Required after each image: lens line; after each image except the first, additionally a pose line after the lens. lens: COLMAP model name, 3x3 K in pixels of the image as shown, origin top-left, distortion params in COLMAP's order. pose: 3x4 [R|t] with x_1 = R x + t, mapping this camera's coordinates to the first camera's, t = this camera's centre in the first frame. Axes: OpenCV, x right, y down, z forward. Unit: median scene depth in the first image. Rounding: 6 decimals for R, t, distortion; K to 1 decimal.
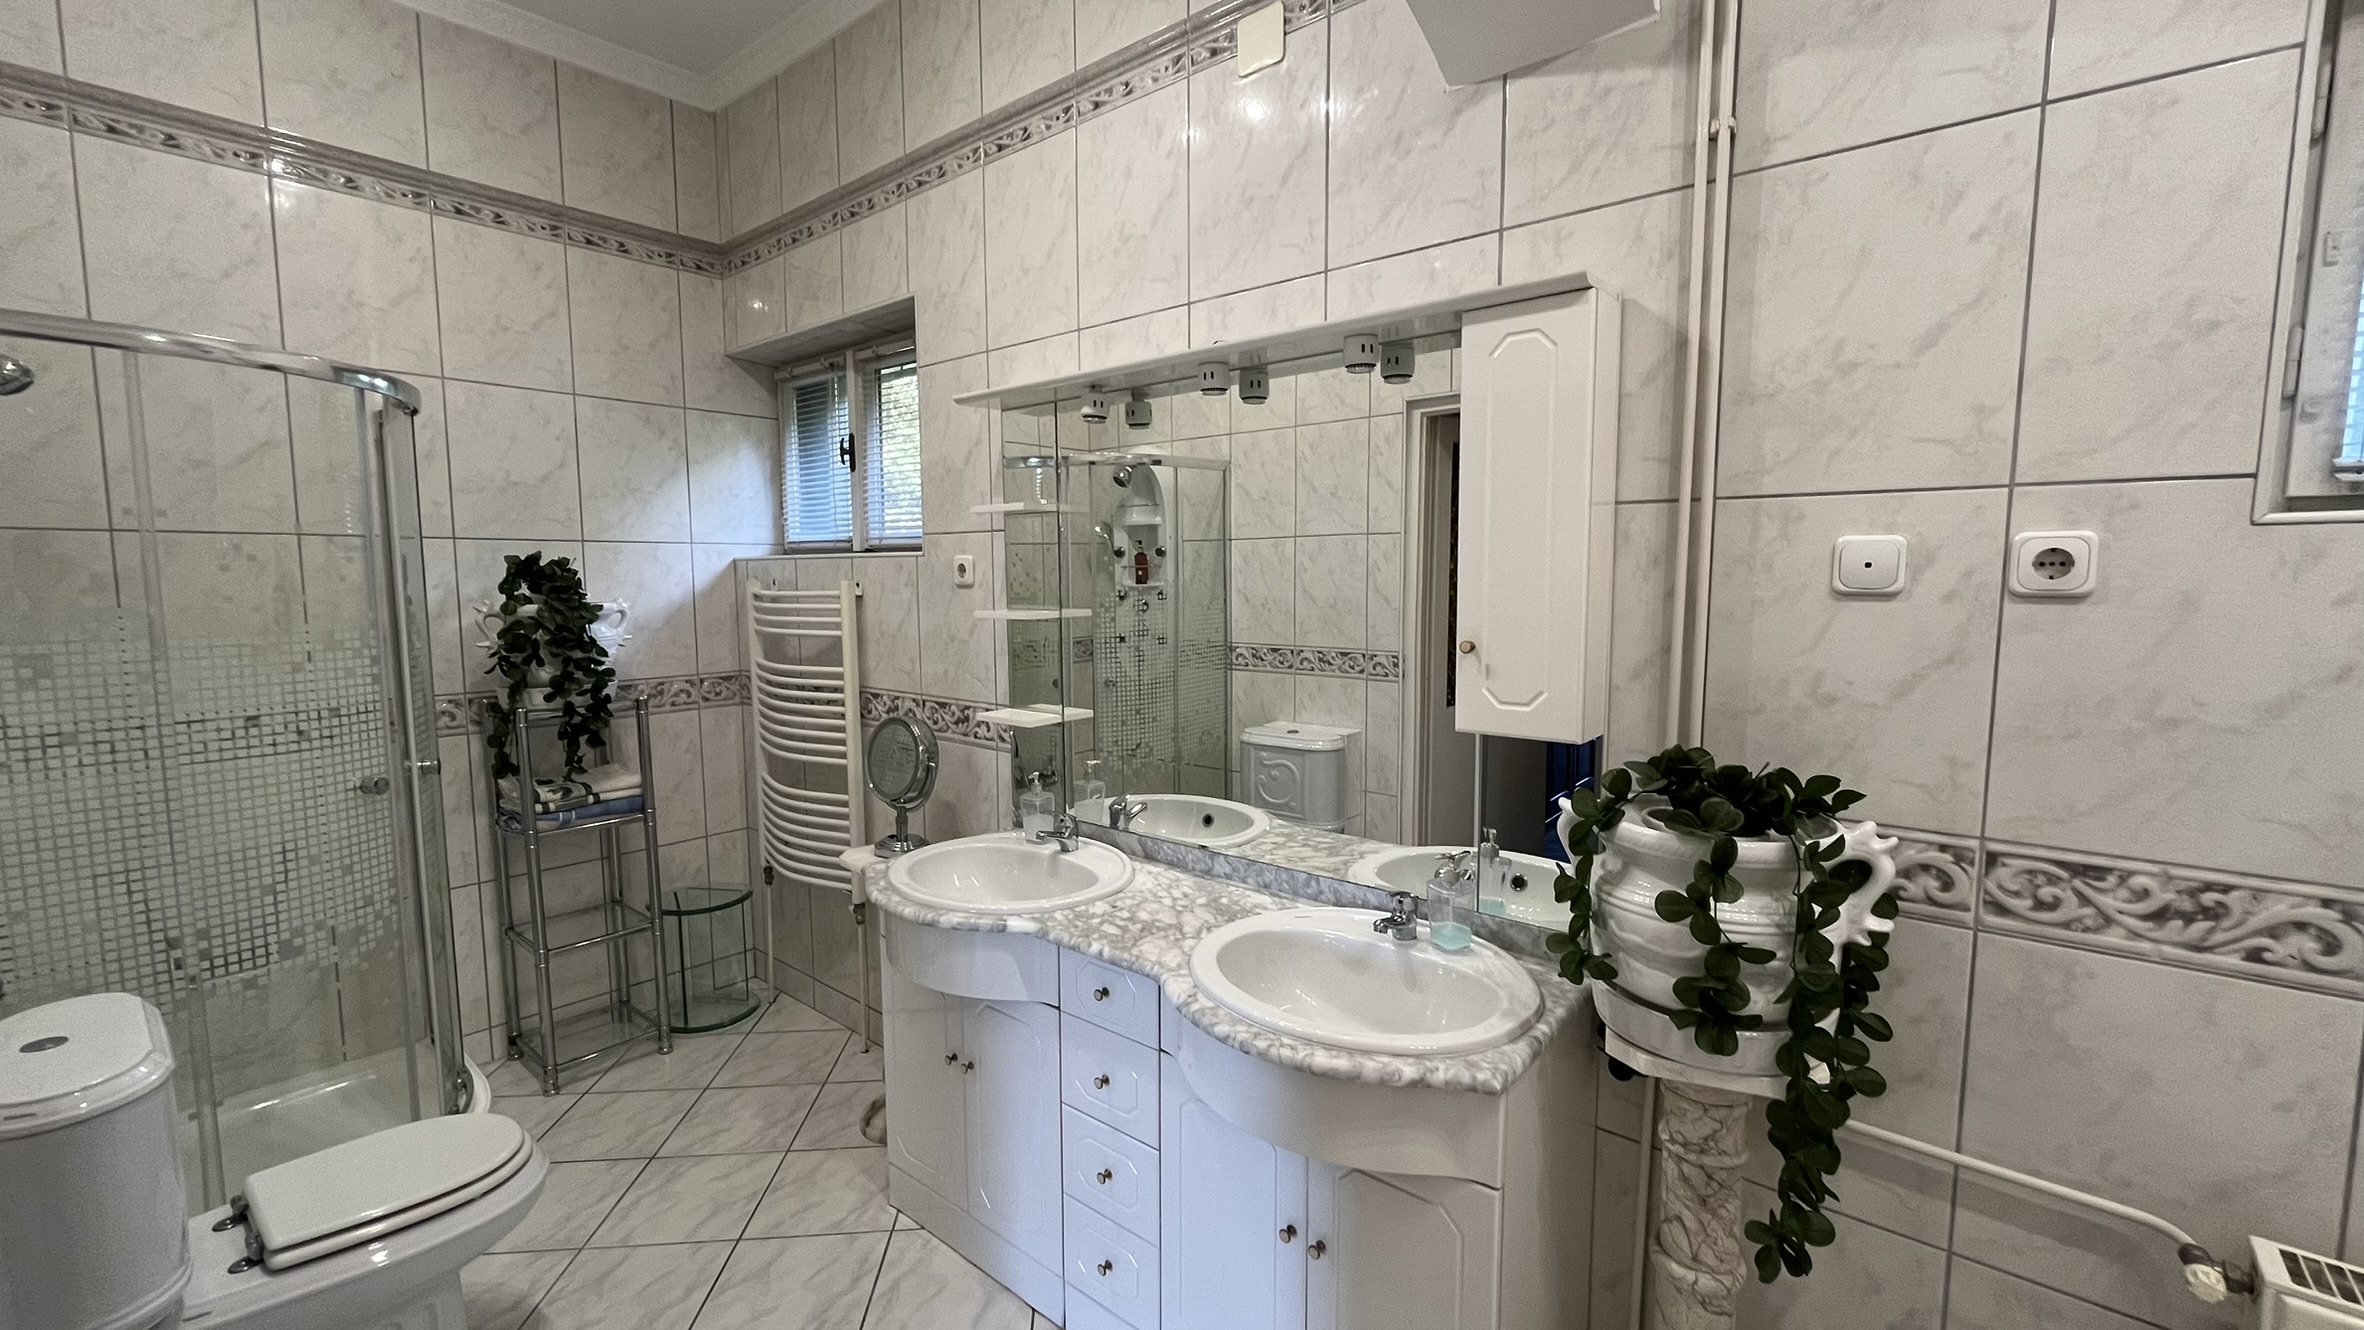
lens RADIAL K [[965.0, 0, 1182.0], [0, 965.0, 665.0], [0, 0, 1]] dist [-0.002475, 0.000728]
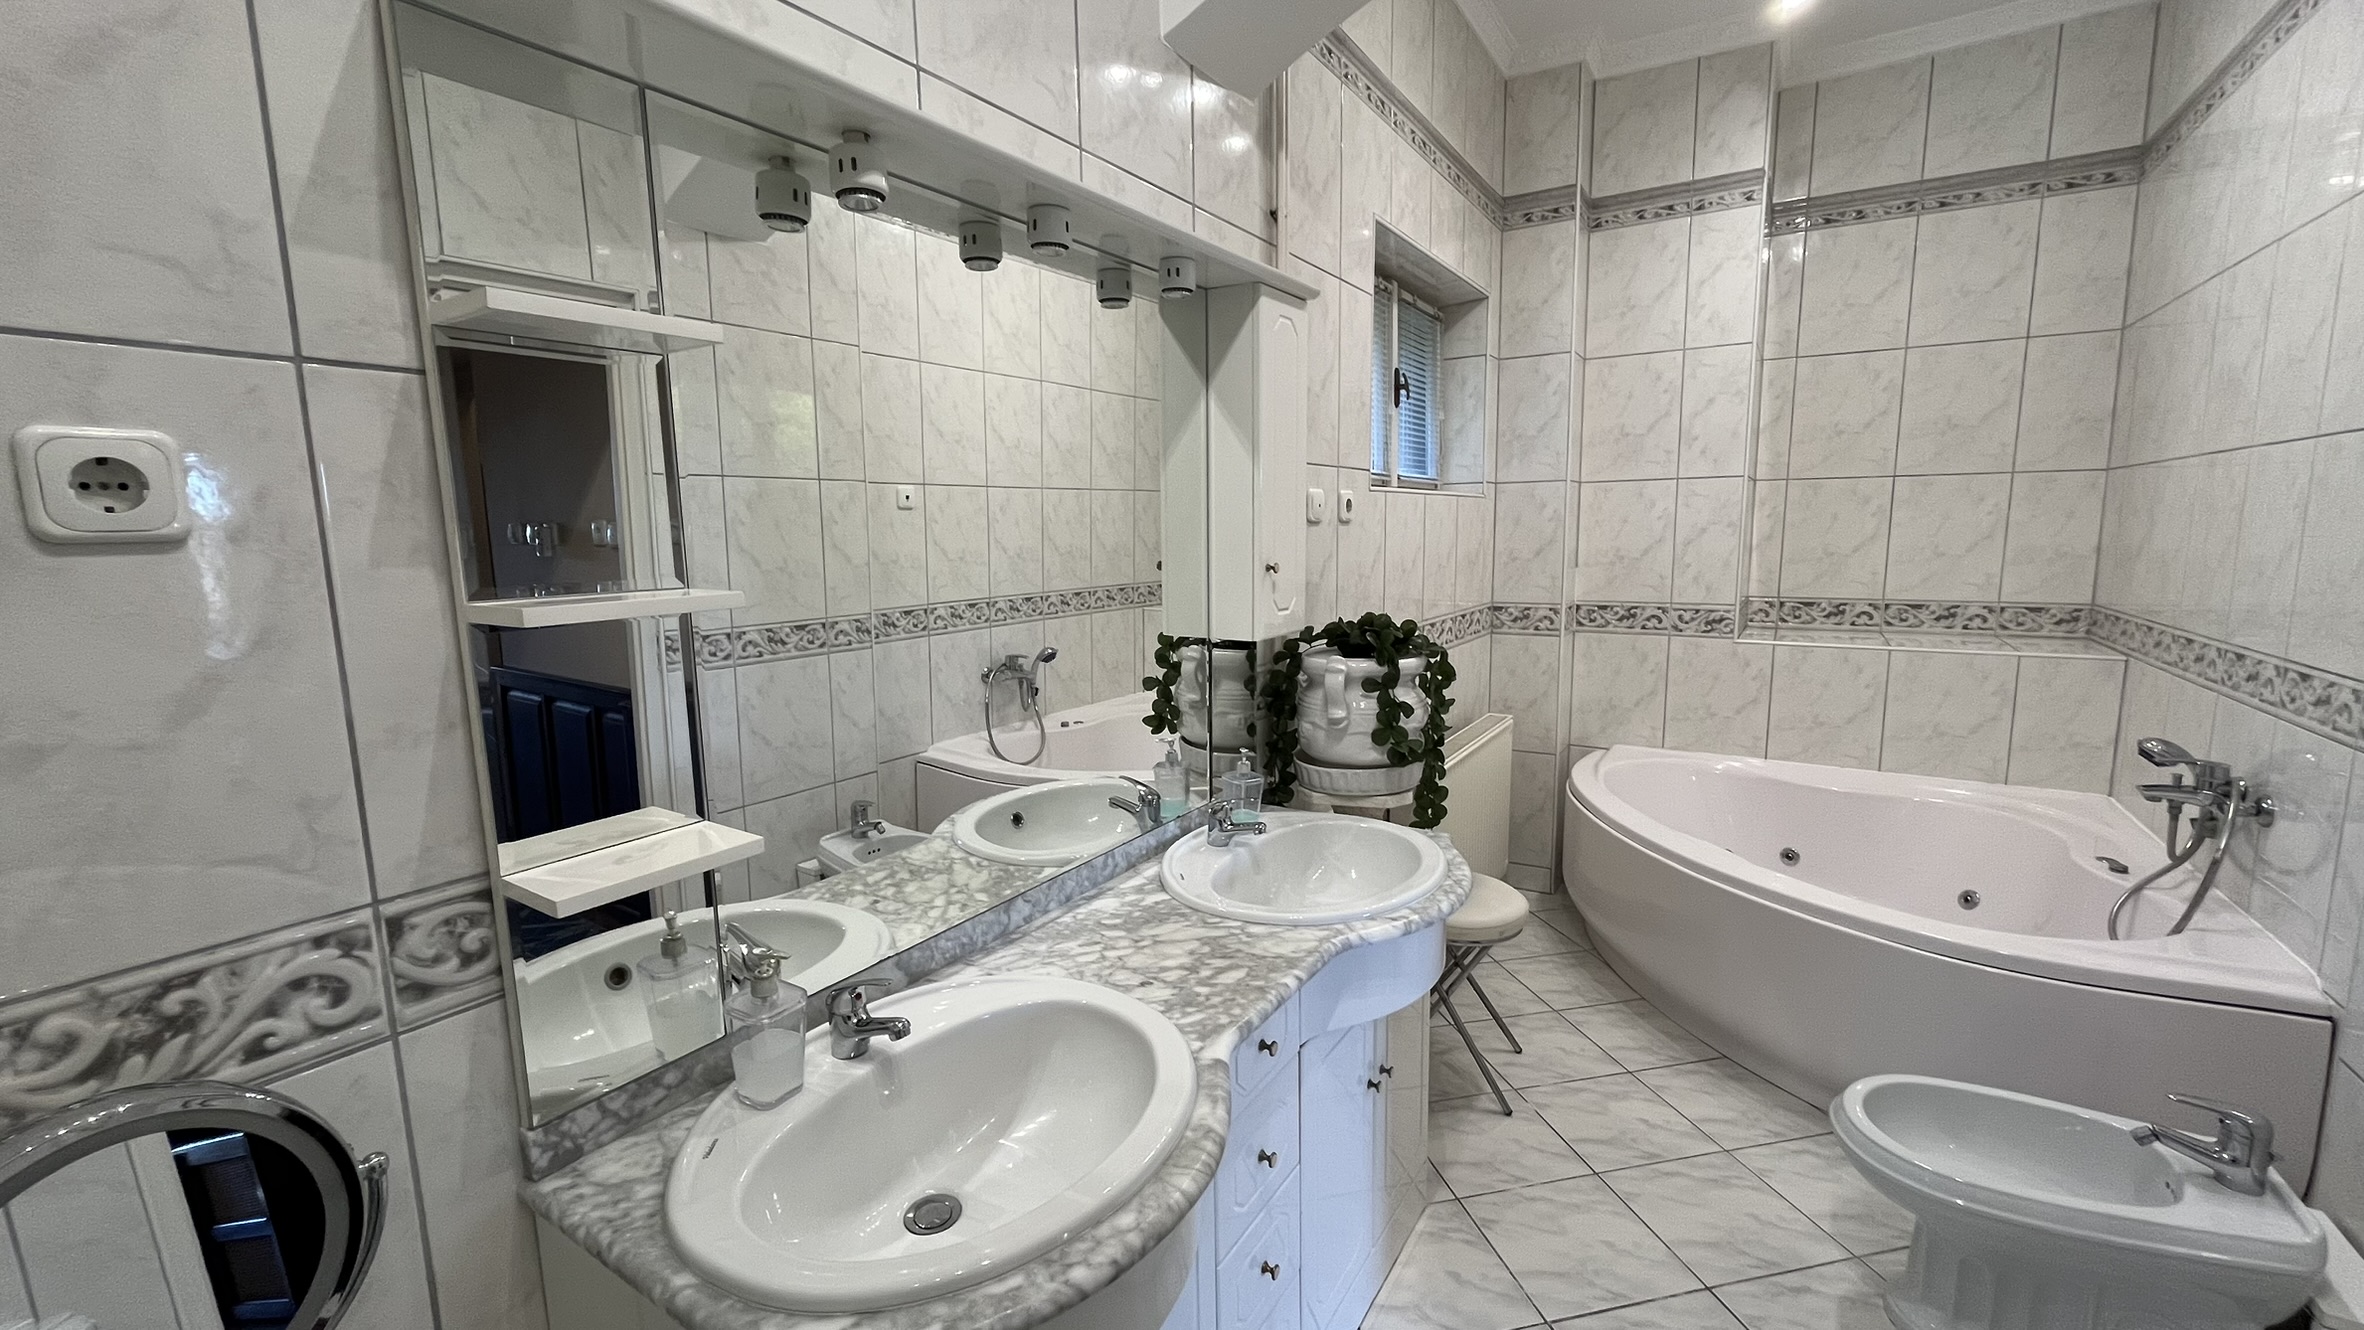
lens RADIAL K [[998.5, 0, 1182.0], [0, 998.5, 665.0], [0, 0, 1]] dist [-0.000825, 0.000132]
pose [[-0.135238, -0.134724, 0.981611, -0.713039], [0.117420, 0.981552, 0.150893, -0.073388], [-0.983831, 0.135667, -0.116923, 0.988526]]
